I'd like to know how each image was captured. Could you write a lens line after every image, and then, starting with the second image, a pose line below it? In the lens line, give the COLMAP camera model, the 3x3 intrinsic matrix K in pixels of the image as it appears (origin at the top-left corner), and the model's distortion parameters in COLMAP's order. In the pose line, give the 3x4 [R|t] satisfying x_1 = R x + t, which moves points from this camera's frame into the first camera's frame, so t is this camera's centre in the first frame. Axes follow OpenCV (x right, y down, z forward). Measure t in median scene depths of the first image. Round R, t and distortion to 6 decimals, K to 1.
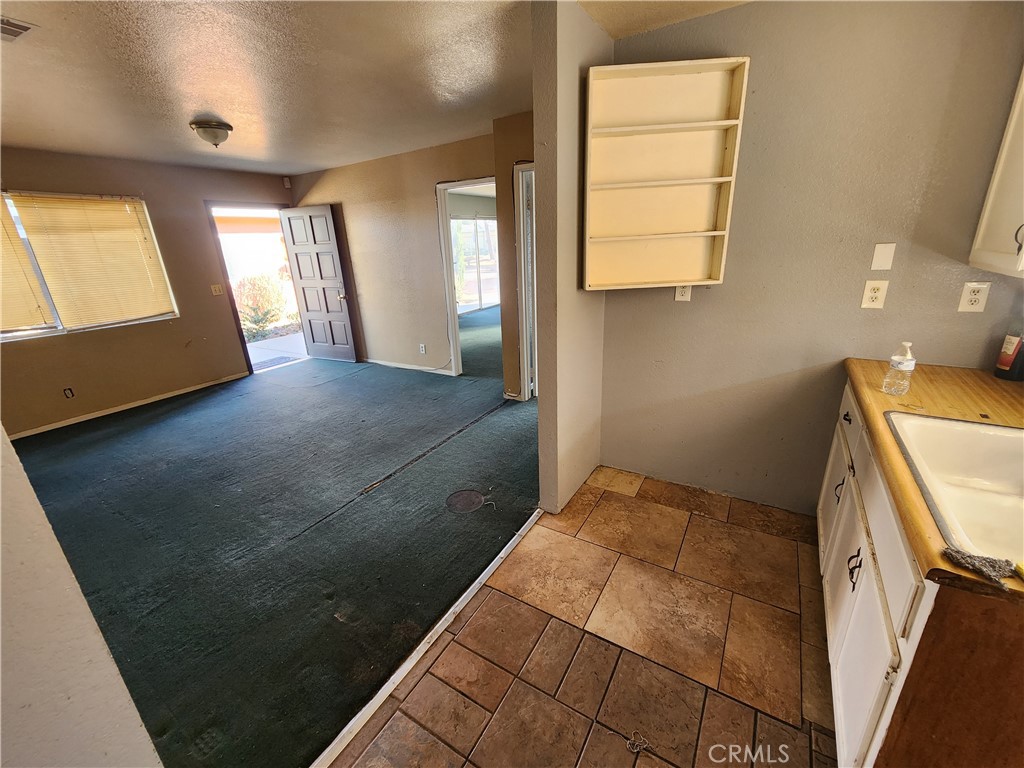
lens RADIAL K [[418.5, 0, 512.0], [0, 418.5, 384.0], [0, 0, 1]] dist [0.012980, -0.007617]
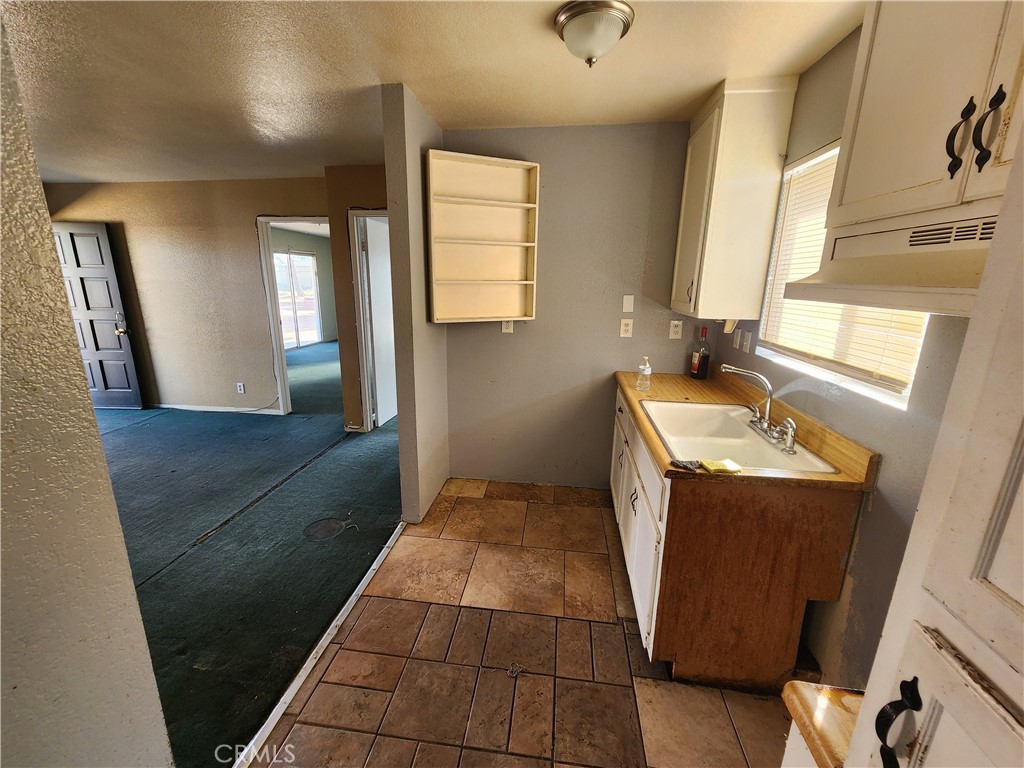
lens RADIAL K [[418.5, 0, 512.0], [0, 418.5, 384.0], [0, 0, 1]] dist [0.012980, -0.007617]
pose [[0.908191, -0.045030, 0.416126, -0.127742], [0.084260, 0.993512, -0.076386, 0.059065], [-0.409986, 0.104436, 0.906093, -0.151413]]
